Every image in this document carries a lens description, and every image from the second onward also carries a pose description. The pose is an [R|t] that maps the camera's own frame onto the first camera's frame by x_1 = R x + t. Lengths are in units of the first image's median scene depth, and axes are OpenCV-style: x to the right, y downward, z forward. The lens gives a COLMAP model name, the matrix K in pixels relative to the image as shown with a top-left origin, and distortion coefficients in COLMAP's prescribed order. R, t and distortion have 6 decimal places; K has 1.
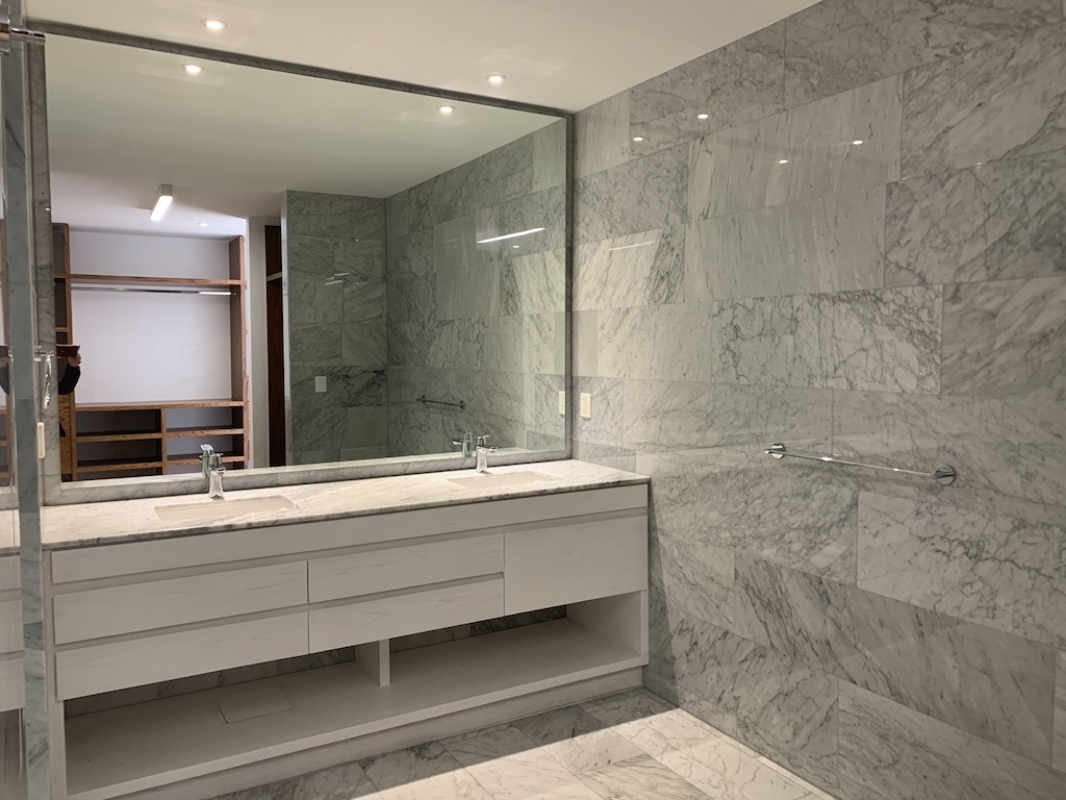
lens RADIAL K [[804.3, 0, 533.0], [0, 804.3, 400.0], [0, 0, 1]] dist [0.004122, -0.004537]
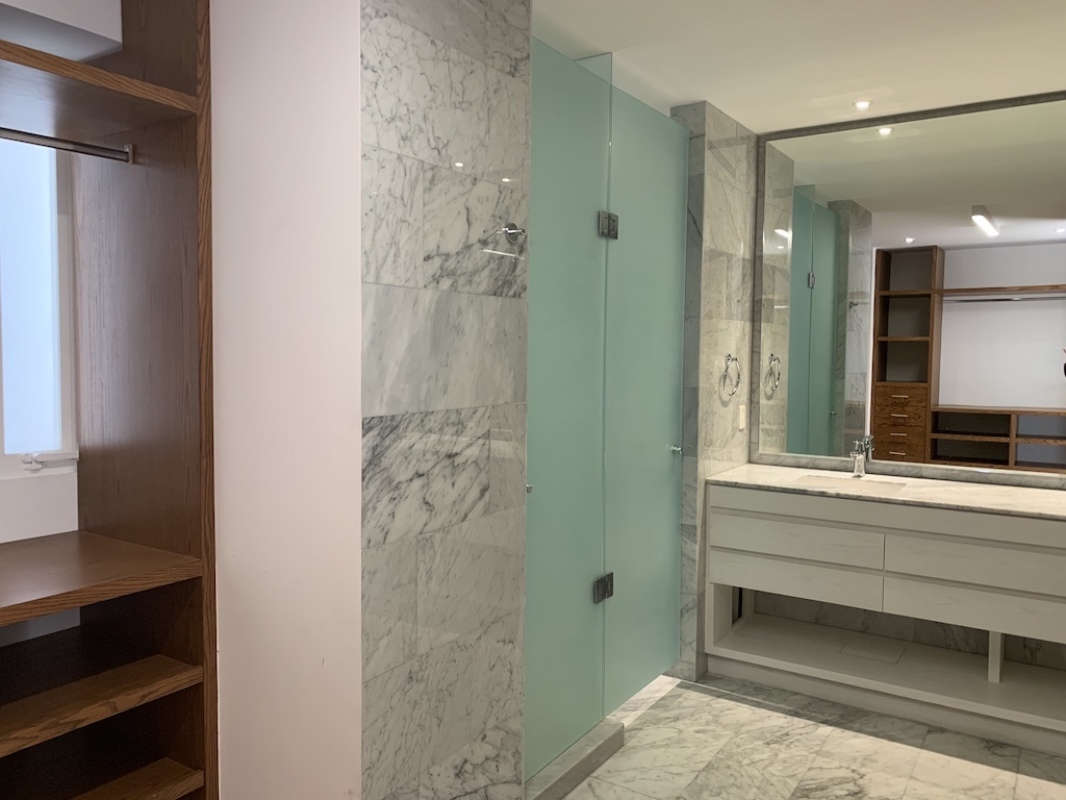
lens RADIAL K [[804.3, 0, 533.0], [0, 804.3, 400.0], [0, 0, 1]] dist [0.004122, -0.004537]
pose [[0.443870, 0.057988, -0.894213, 0.507124], [-0.063396, 0.997436, 0.033213, -0.007427], [0.893846, 0.041948, 0.446408, -0.017522]]
